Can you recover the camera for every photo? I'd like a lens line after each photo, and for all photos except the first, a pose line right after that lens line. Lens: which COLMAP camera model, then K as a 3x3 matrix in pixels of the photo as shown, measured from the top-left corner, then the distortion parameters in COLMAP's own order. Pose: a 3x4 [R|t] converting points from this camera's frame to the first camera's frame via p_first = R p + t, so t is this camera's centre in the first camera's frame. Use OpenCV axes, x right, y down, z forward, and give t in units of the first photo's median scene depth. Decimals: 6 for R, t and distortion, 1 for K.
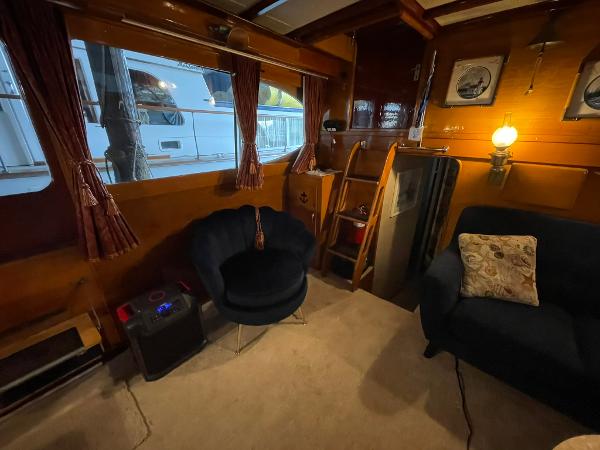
lens RADIAL K [[239.5, 0, 298.4], [0, 239.5, 226.3], [0, 0, 1]] dist [0.004888, -0.003474]
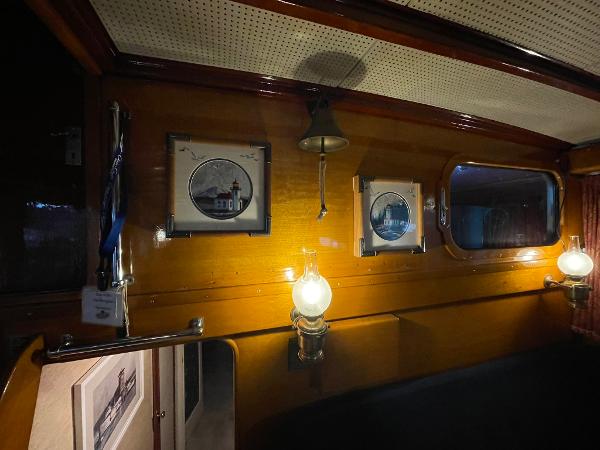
lens RADIAL K [[239.5, 0, 299.1], [0, 239.5, 224.6], [0, 0, 1]] dist [0.004888, -0.003474]
pose [[0.496796, -0.017664, 0.867688, 0.397517], [0.341803, 0.922970, -0.176910, -0.400089], [-0.797725, 0.384466, 0.464565, 0.692745]]
